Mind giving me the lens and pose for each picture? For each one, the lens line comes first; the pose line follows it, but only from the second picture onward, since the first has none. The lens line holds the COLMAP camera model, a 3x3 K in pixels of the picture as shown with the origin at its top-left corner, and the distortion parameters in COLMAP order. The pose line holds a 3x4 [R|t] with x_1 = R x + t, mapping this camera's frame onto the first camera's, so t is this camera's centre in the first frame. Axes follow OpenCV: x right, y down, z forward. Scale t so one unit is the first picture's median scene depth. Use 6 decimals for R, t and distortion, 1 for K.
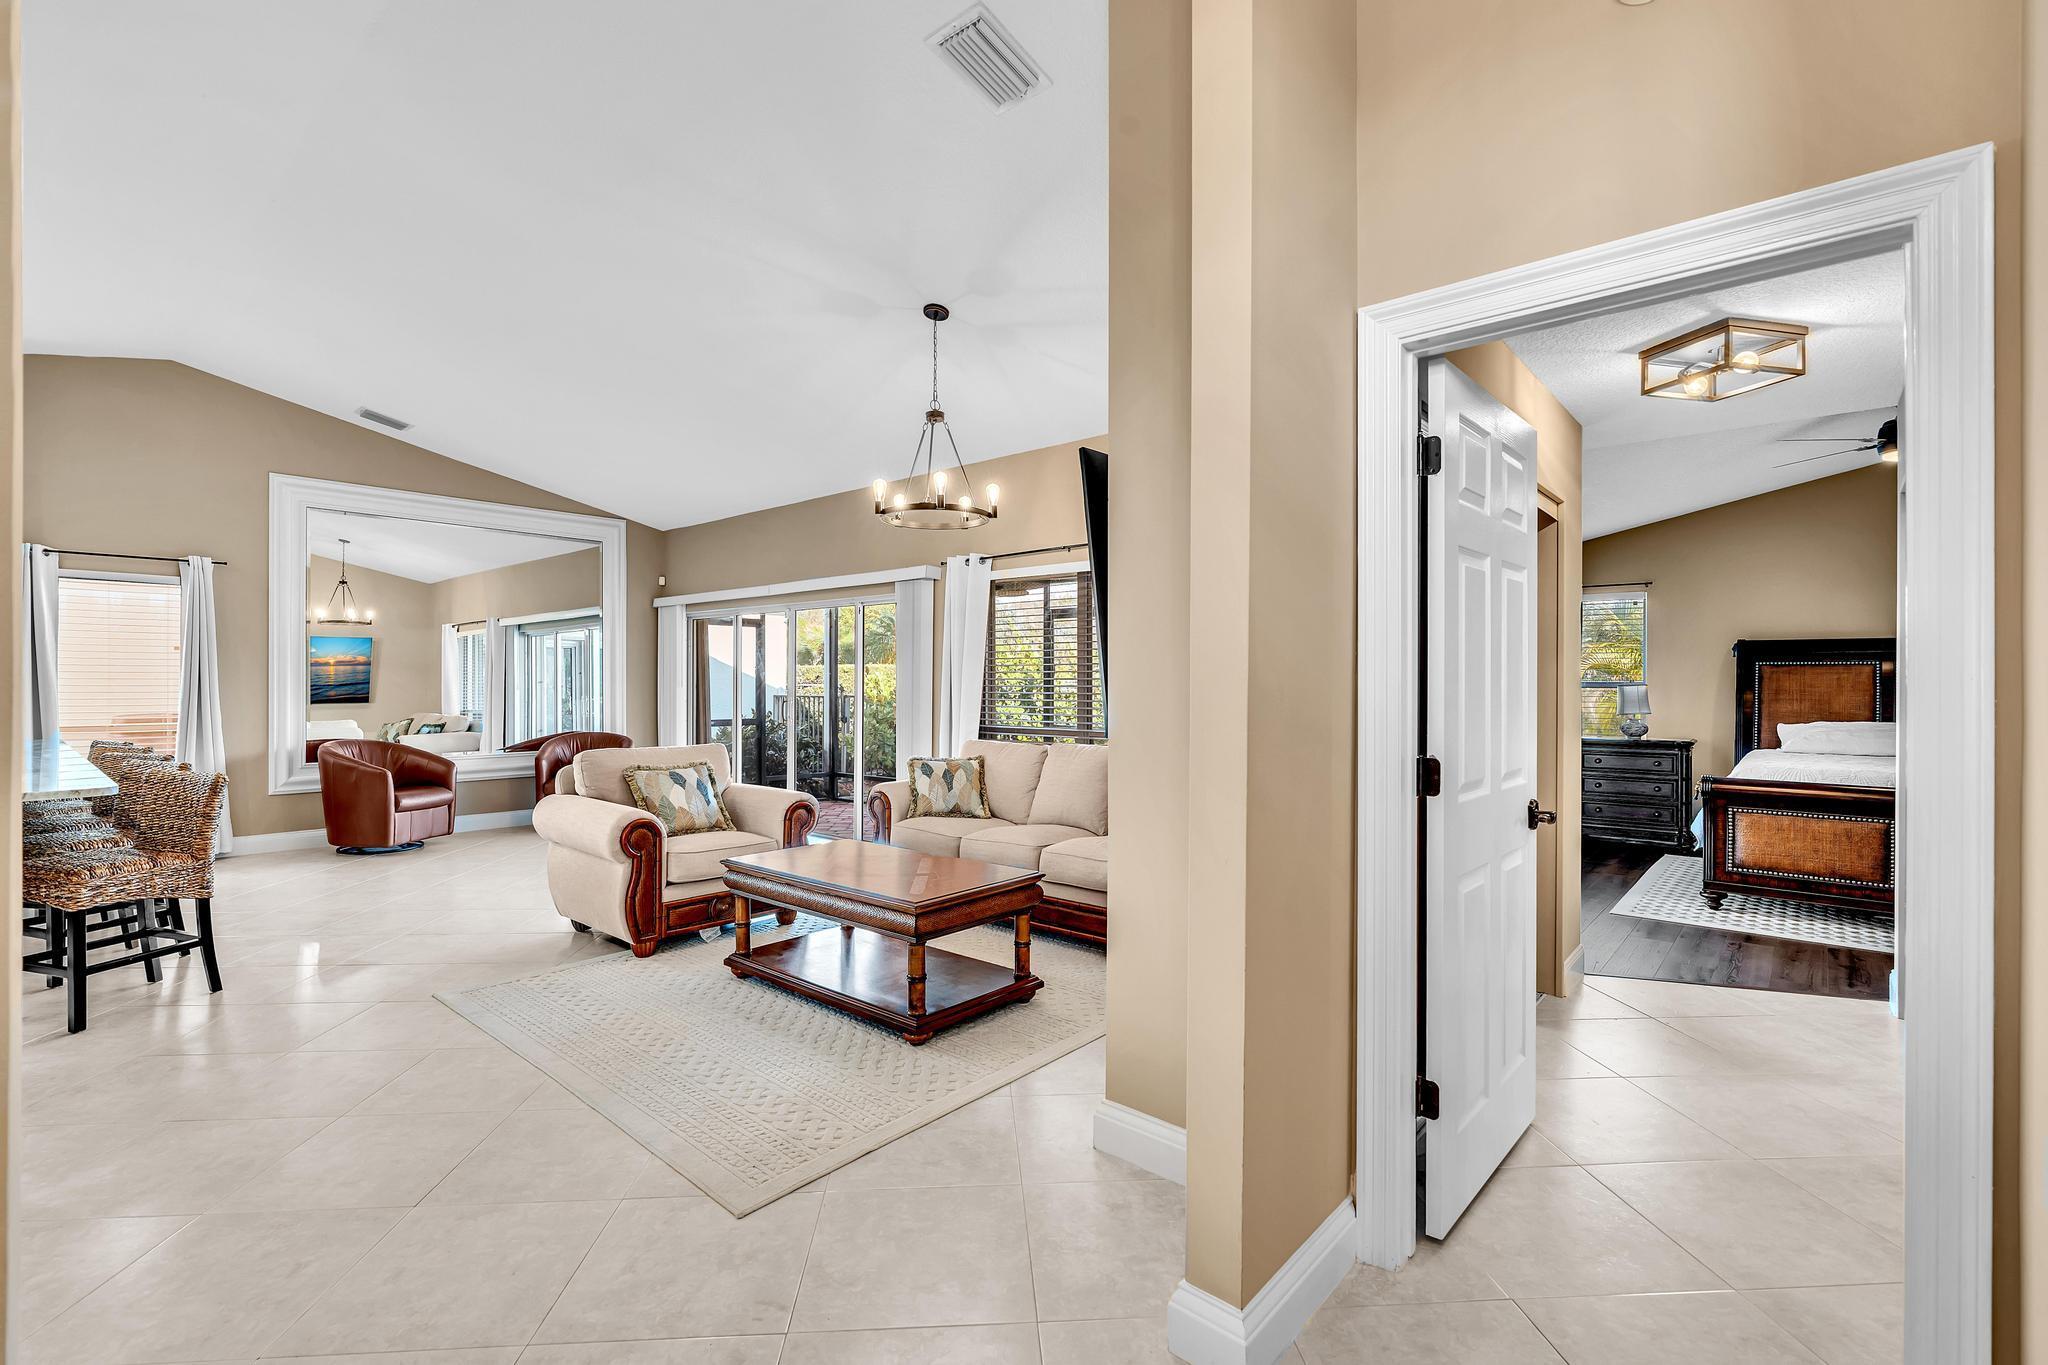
lens RADIAL K [[909.8, 0, 1024.0], [0, 909.8, 680.9], [0, 0, 1]] dist [-0.003222, 0.000443]
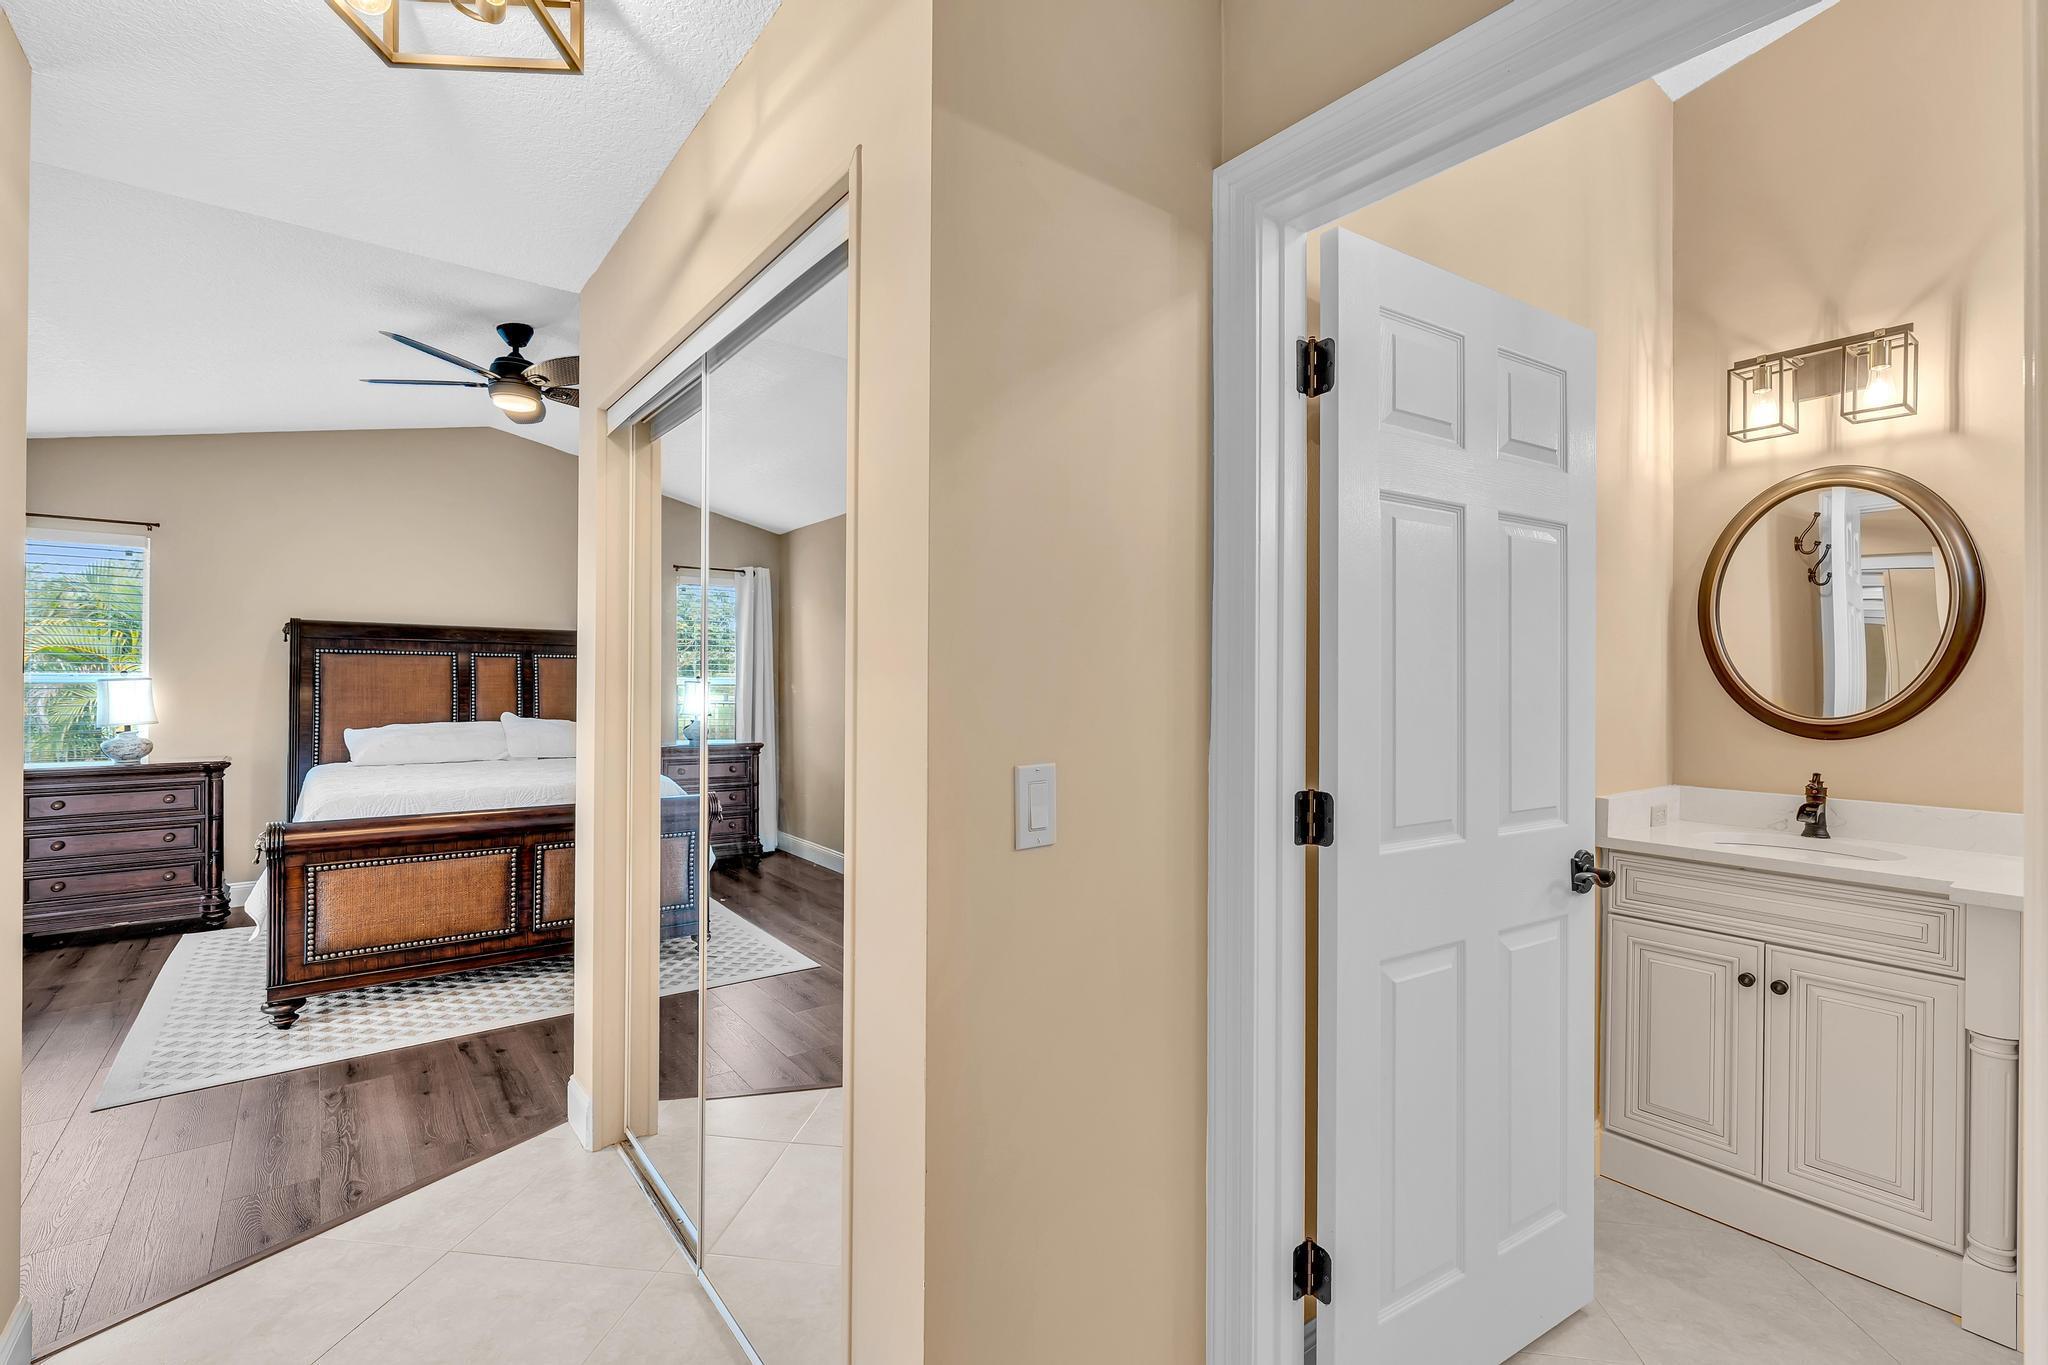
lens RADIAL K [[909.8, 0, 1024.0], [0, 909.8, 680.9], [0, 0, 1]] dist [-0.003222, 0.000443]
pose [[0.184391, -0.002001, 0.982851, 0.224335], [-0.005157, 0.999982, 0.003004, 0.001002], [-0.982839, -0.005623, 0.184378, 0.366688]]
